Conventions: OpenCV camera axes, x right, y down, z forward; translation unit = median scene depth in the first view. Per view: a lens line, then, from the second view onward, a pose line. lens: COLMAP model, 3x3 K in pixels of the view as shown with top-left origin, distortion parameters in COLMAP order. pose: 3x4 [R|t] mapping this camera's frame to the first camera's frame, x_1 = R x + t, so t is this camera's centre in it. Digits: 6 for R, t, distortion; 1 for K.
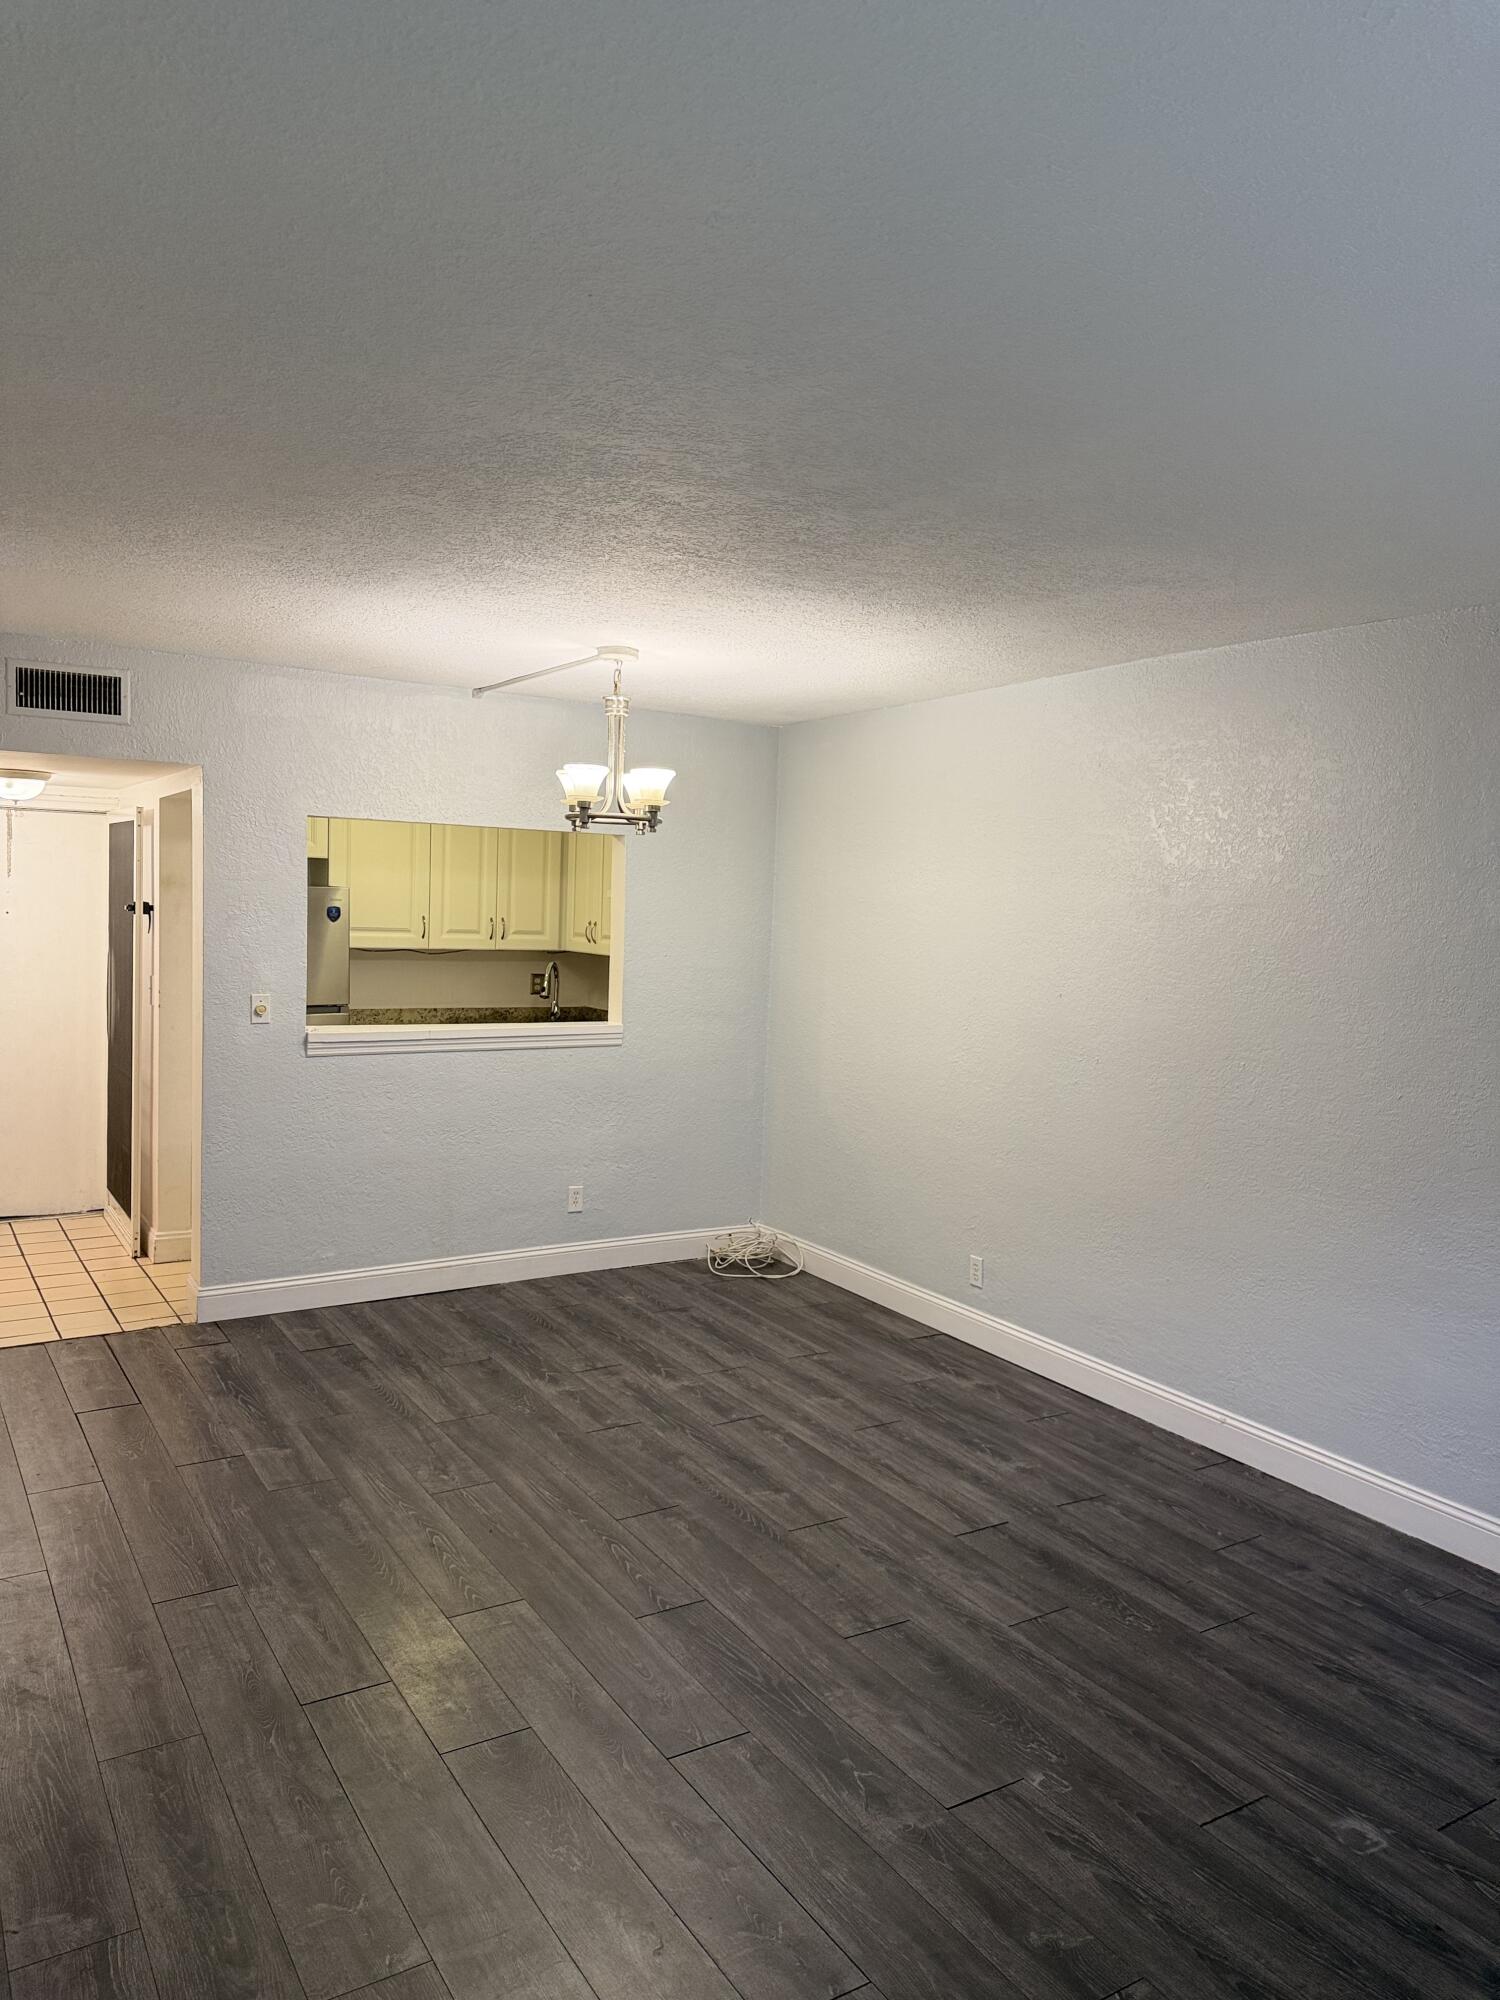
lens RADIAL K [[1423.1, 0, 744.7], [0, 1423.1, 990.7], [0, 0, 1]] dist [0.082100, -0.091751]
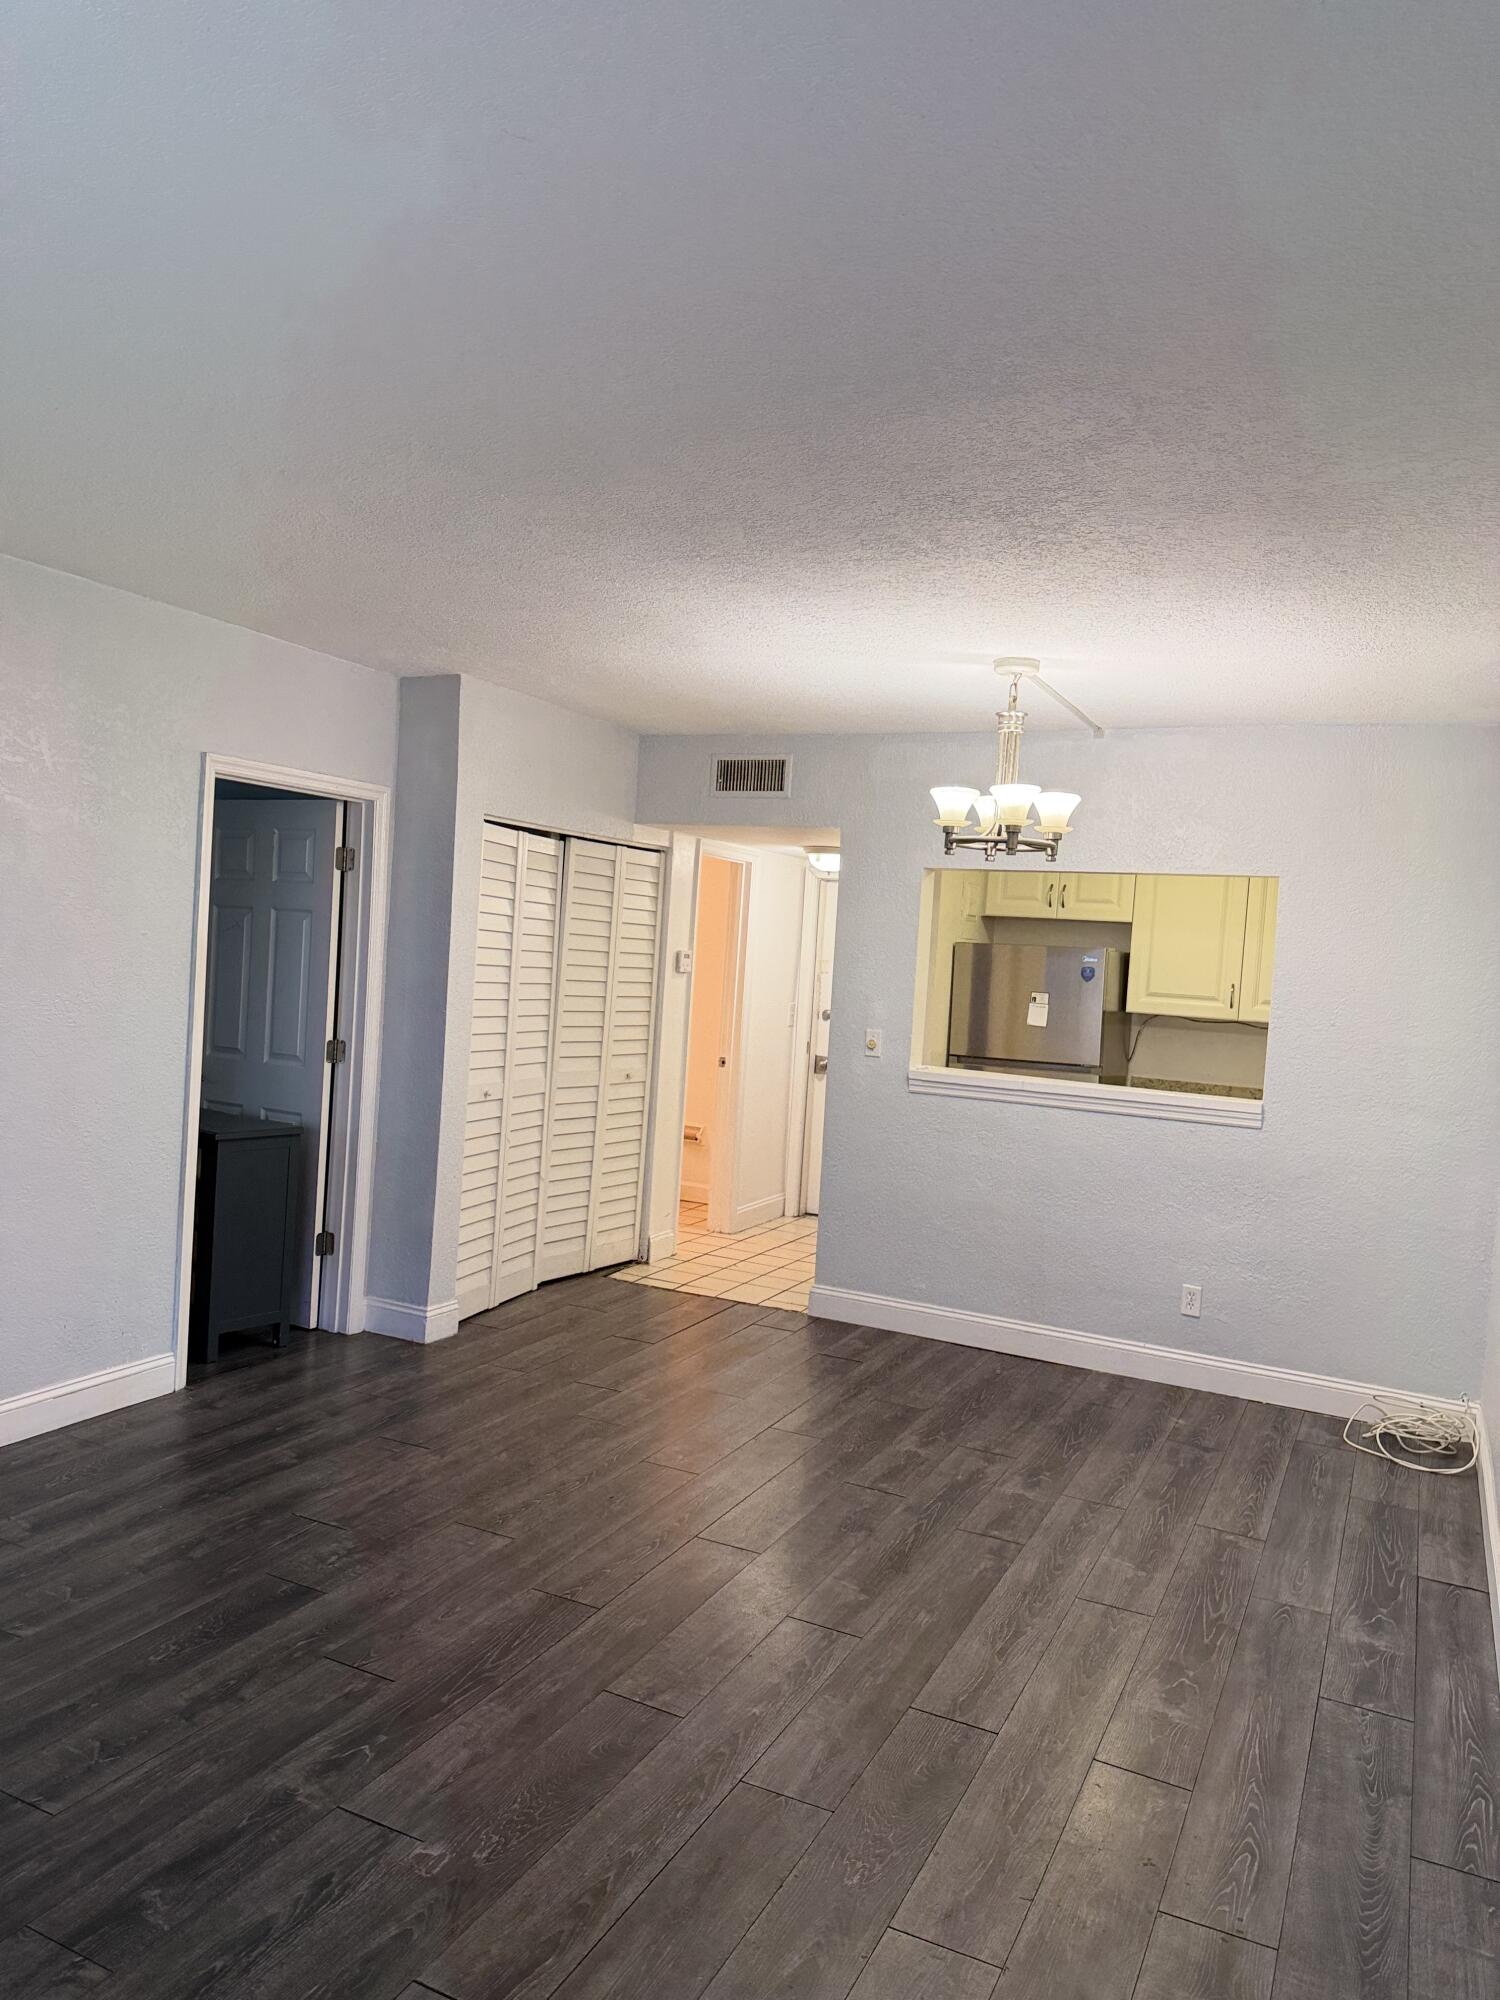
lens RADIAL K [[1409.2, 0, 749.5], [0, 1409.2, 996.8], [0, 0, 1]] dist [0.134693, -0.241356]
pose [[0.533709, 0.028797, -0.845178, 0.597483], [-0.104927, 0.993952, -0.032393, 0.025084], [0.839133, 0.105970, 0.533503, 0.380591]]
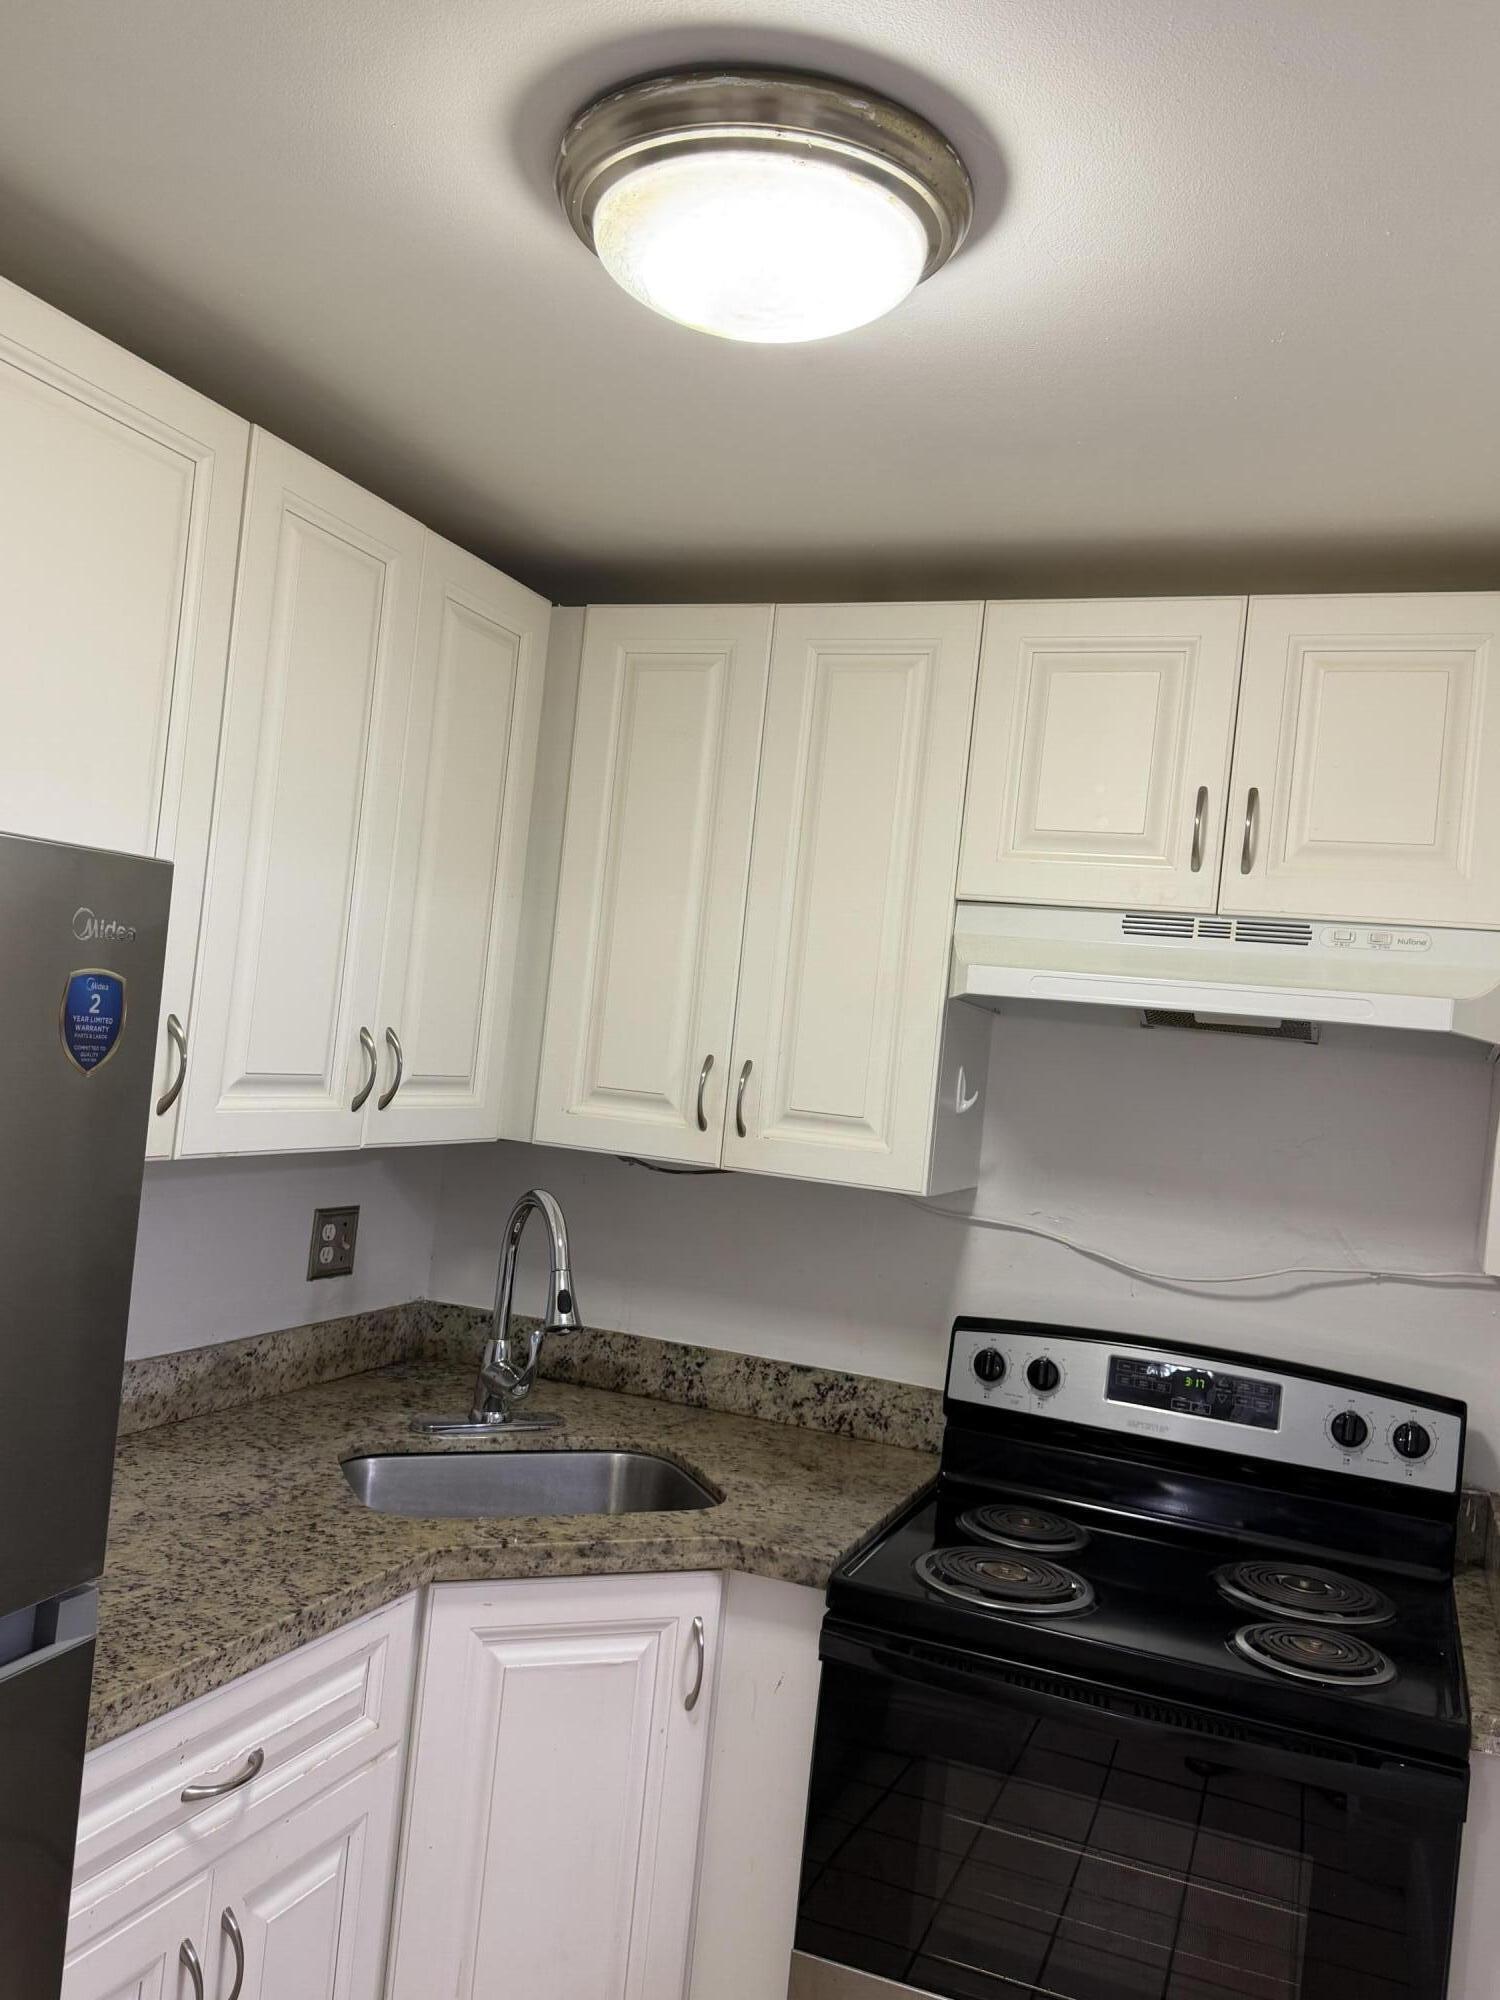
lens RADIAL K [[1585.9, 0, 750.0], [0, 1585.9, 1000.0], [0, 0, 1]] dist [0.000175, -0.000021]
pose [[0.807639, 0.053779, 0.587220, -0.445130], [-0.026557, 0.998139, -0.054887, -0.064547], [-0.589079, 0.028733, 0.807564, 1.115624]]
